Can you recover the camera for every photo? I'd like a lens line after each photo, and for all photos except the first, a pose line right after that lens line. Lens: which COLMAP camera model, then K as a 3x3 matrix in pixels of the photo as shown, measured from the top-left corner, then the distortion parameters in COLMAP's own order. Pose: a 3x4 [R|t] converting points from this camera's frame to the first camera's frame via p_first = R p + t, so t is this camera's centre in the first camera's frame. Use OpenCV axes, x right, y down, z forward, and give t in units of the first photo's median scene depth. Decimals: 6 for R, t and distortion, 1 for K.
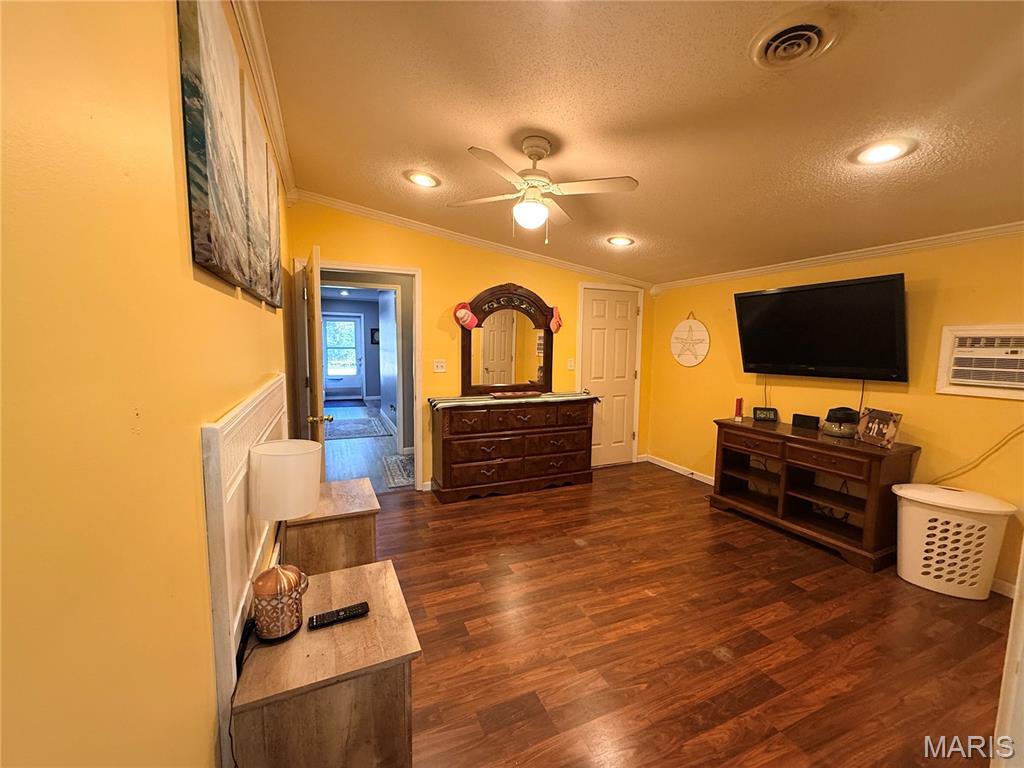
lens RADIAL K [[406.7, 0, 511.0], [0, 406.7, 384.7], [0, 0, 1]] dist [0.000144, 0.000166]
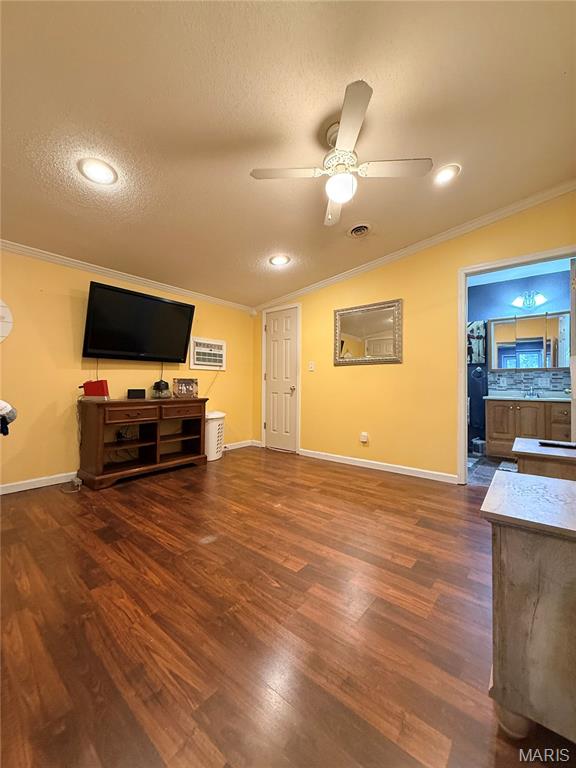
lens RADIAL K [[305.0, 0, 288.3], [0, 305.0, 383.2], [0, 0, 1]] dist [0.000144, 0.000166]
pose [[-0.444771, -0.006342, 0.895622, -0.516473], [0.078495, 0.995851, 0.046033, 0.059893], [-0.892198, 0.090776, -0.442427, 1.240029]]
